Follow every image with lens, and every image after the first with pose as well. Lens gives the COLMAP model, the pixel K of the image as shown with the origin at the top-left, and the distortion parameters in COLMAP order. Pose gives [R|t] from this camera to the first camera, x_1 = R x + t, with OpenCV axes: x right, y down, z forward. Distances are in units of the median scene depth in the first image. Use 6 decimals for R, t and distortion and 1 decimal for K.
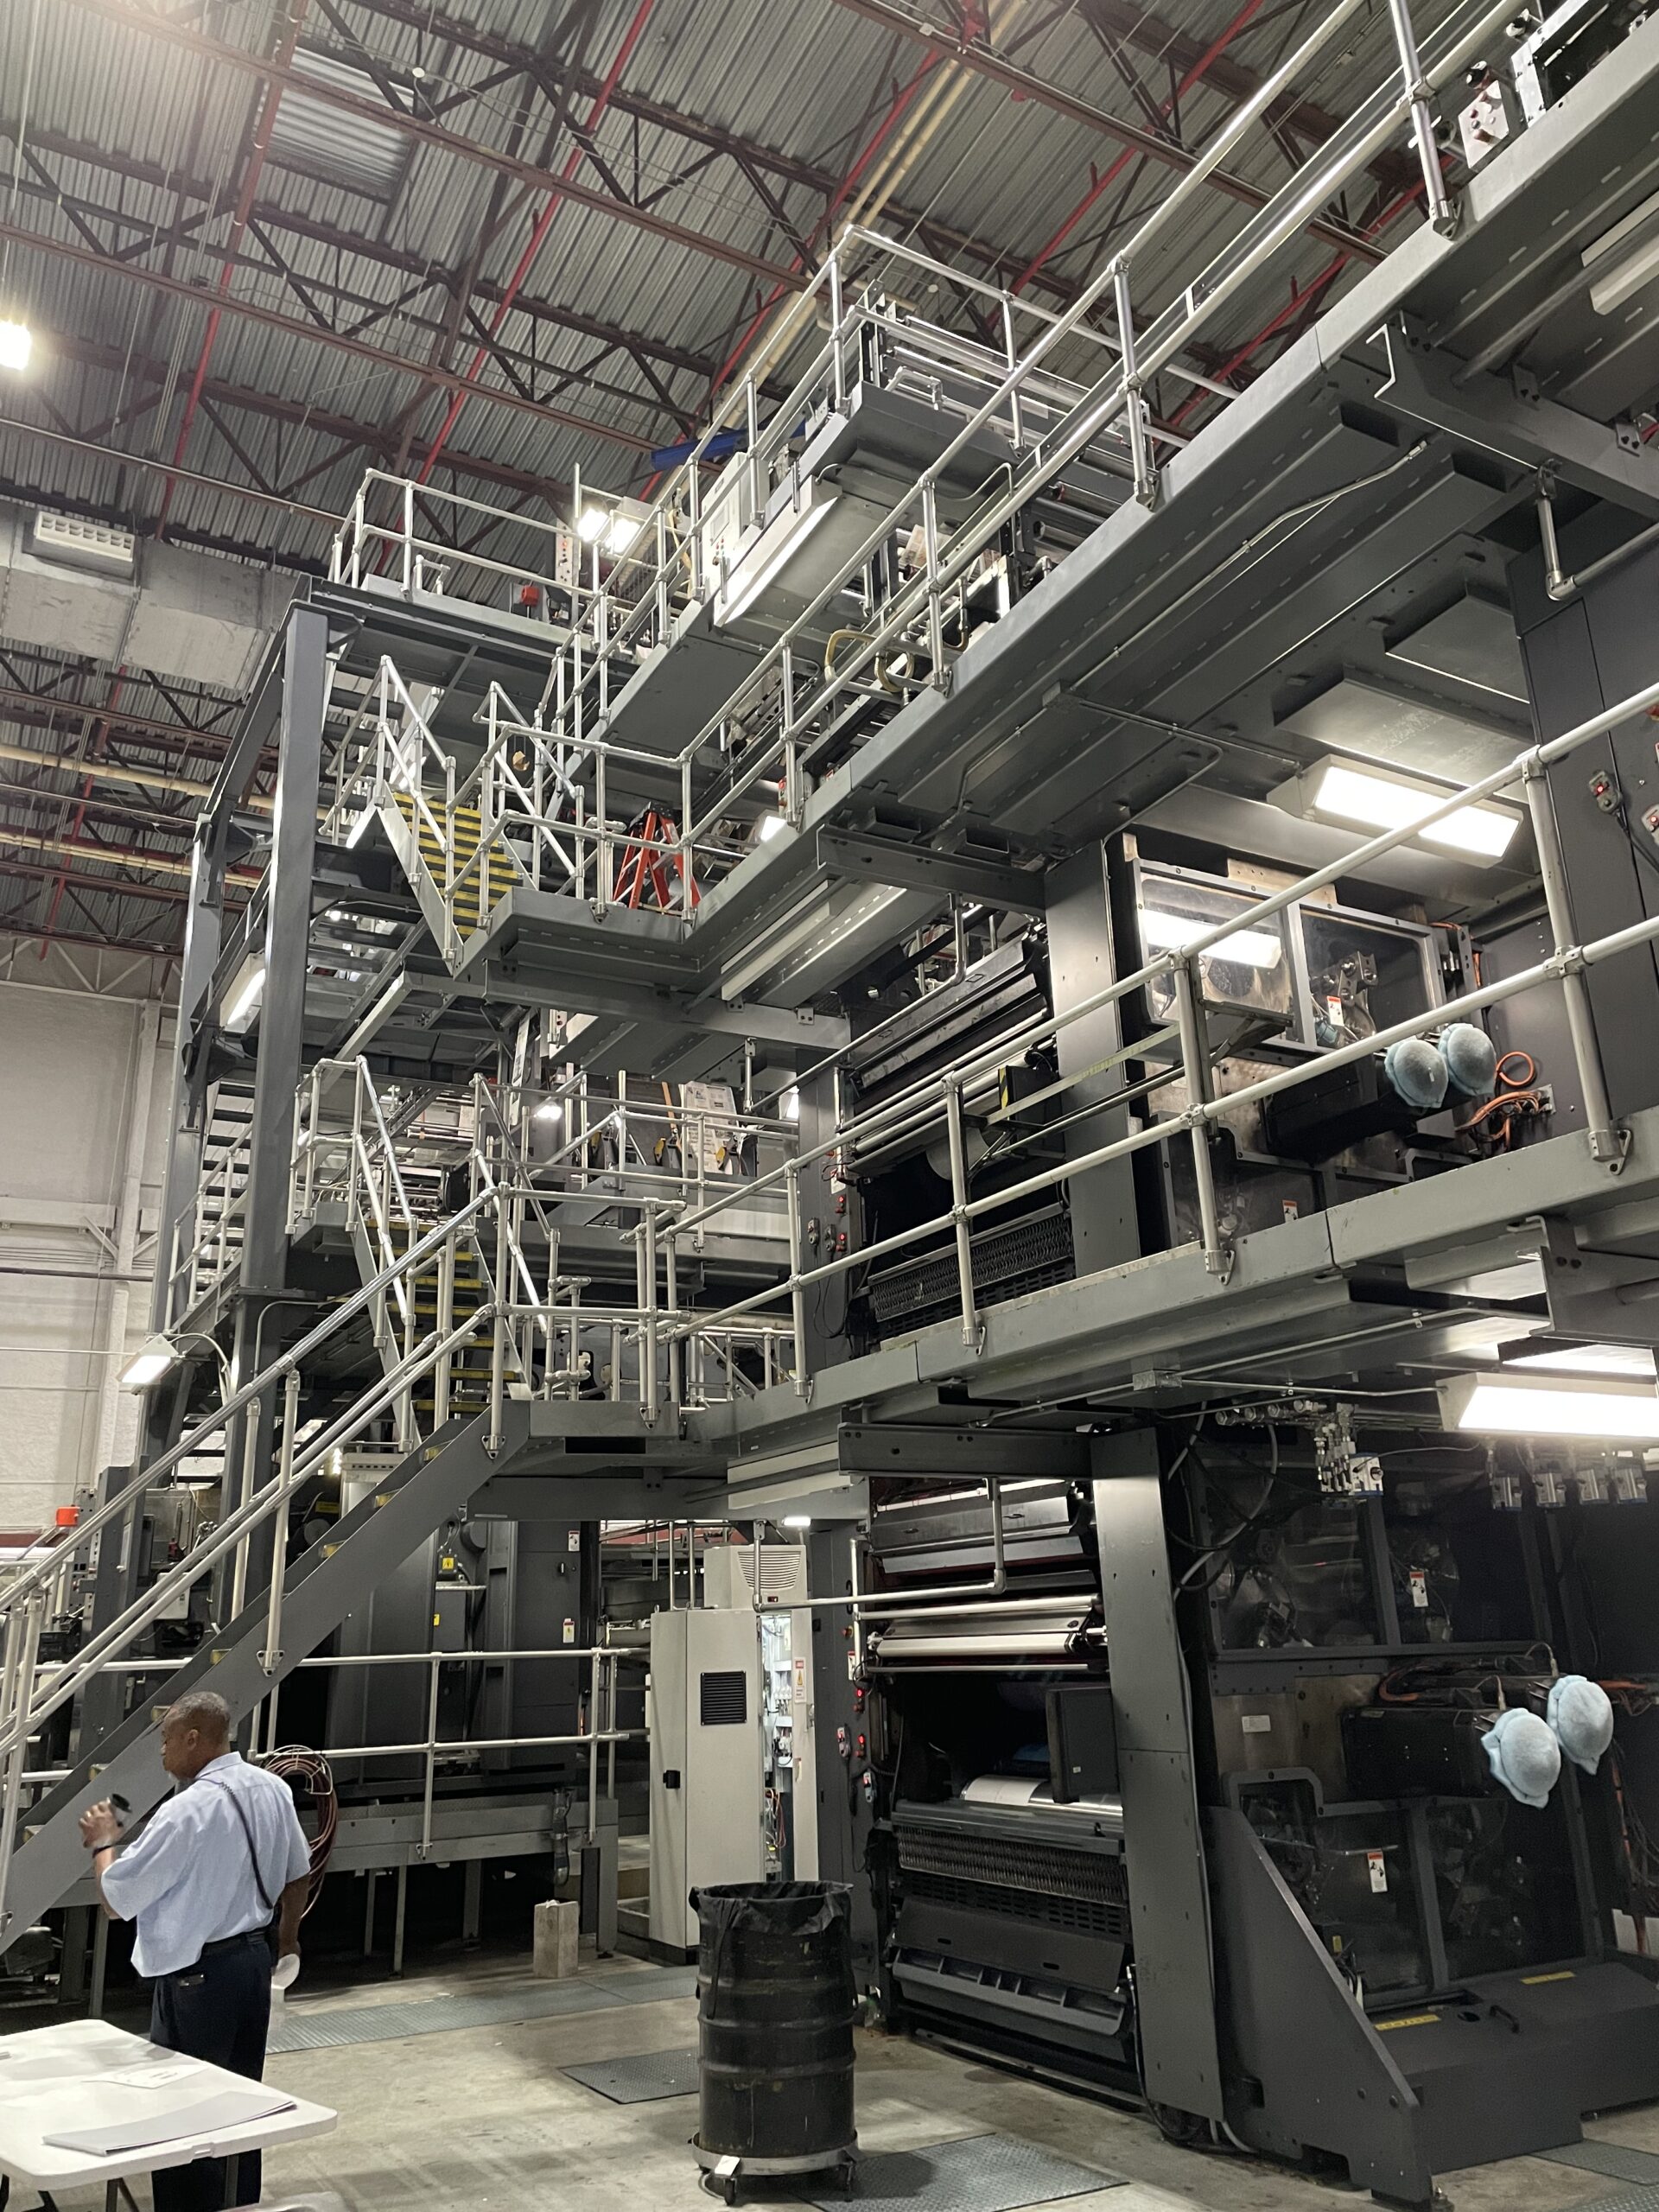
lens RADIAL K [[1656.8, 0, 829.5], [0, 1656.8, 1106.0], [0, 0, 1]] dist [0.129020, -0.234305]
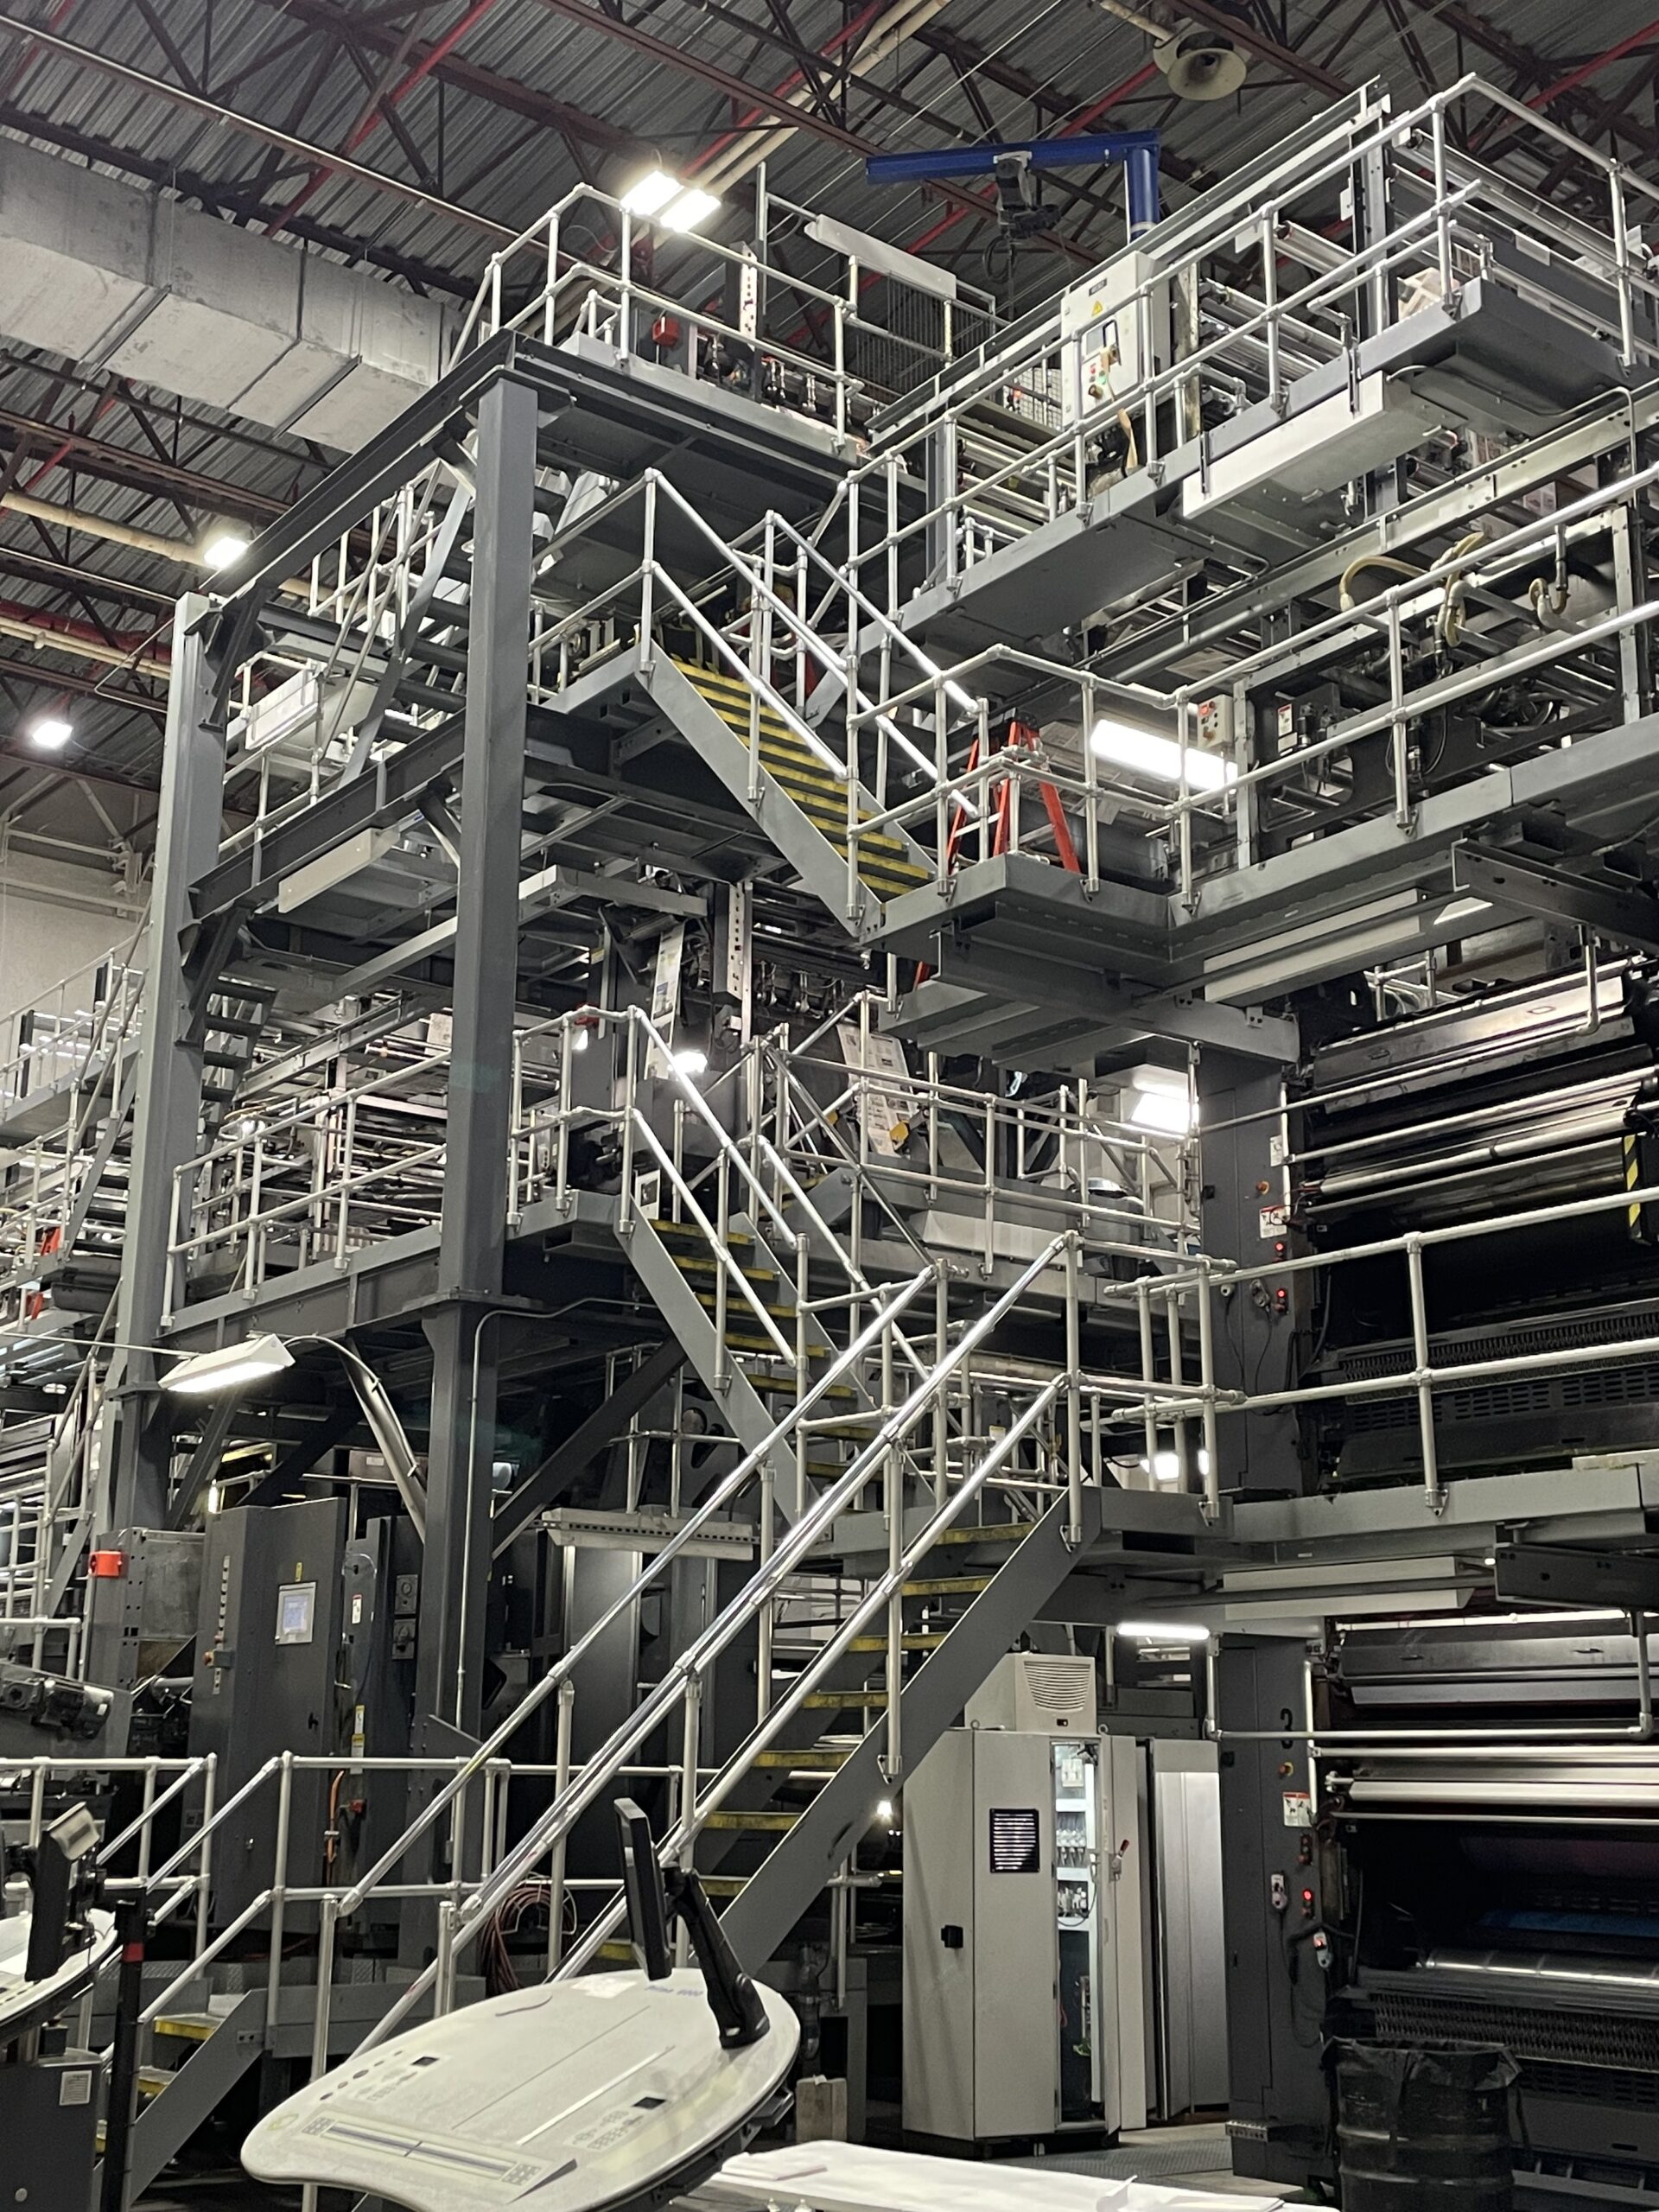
lens RADIAL K [[2555.1, 0, 829.5], [0, 2555.1, 1106.0], [0, 0, 1]] dist [0.135370, -0.259833]
pose [[0.989106, 0.079115, 0.124136, -0.336997], [-0.085454, 0.995252, 0.046596, -0.047103], [-0.119861, -0.056696, 0.991171, -0.194651]]
